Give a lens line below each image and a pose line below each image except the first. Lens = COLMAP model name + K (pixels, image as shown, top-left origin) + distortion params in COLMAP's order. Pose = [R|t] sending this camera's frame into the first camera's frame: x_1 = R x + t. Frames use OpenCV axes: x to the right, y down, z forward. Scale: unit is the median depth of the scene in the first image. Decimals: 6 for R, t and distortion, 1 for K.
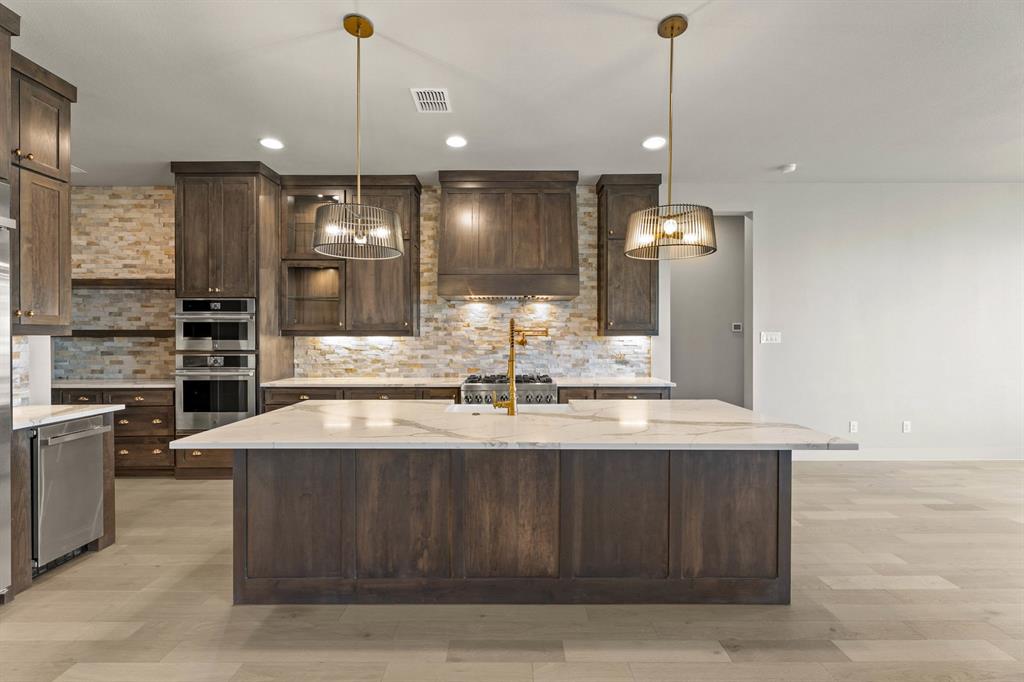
lens RADIAL K [[432.2, 0, 512.0], [0, 432.2, 341.0], [0, 0, 1]] dist [0.000603, 0.000028]
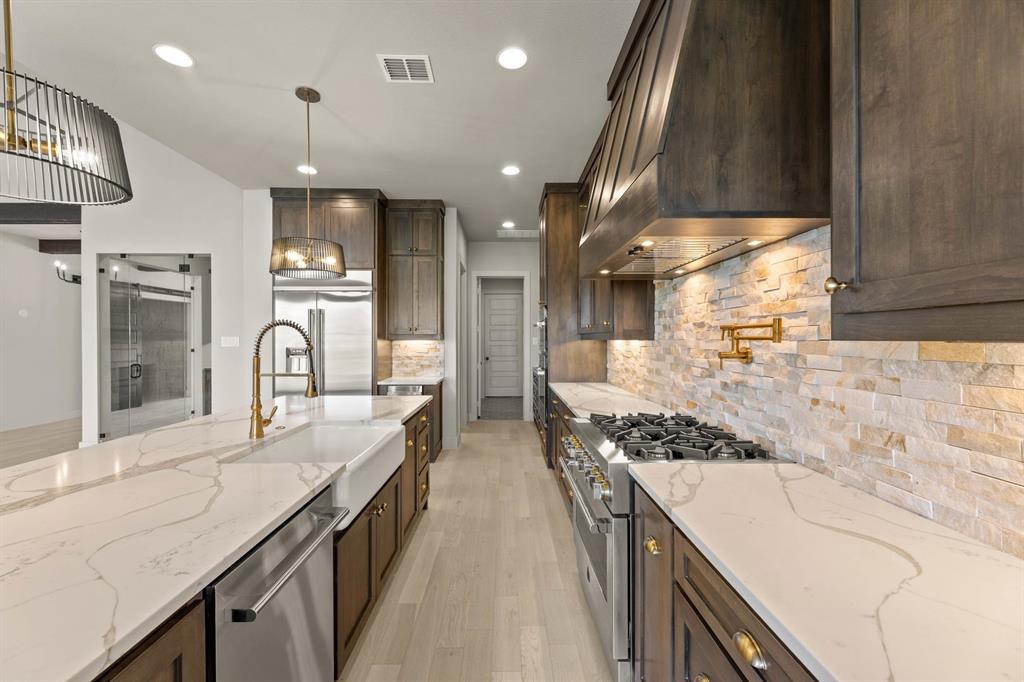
lens RADIAL K [[412.3, 0, 512.0], [0, 412.3, 341.0], [0, 0, 1]] dist [0.000029, 0.000021]
pose [[0.005959, 0.005179, -0.999969, 0.408575], [0.005421, 0.999972, 0.005211, -0.013734], [0.999968, -0.005452, 0.005931, 0.777815]]
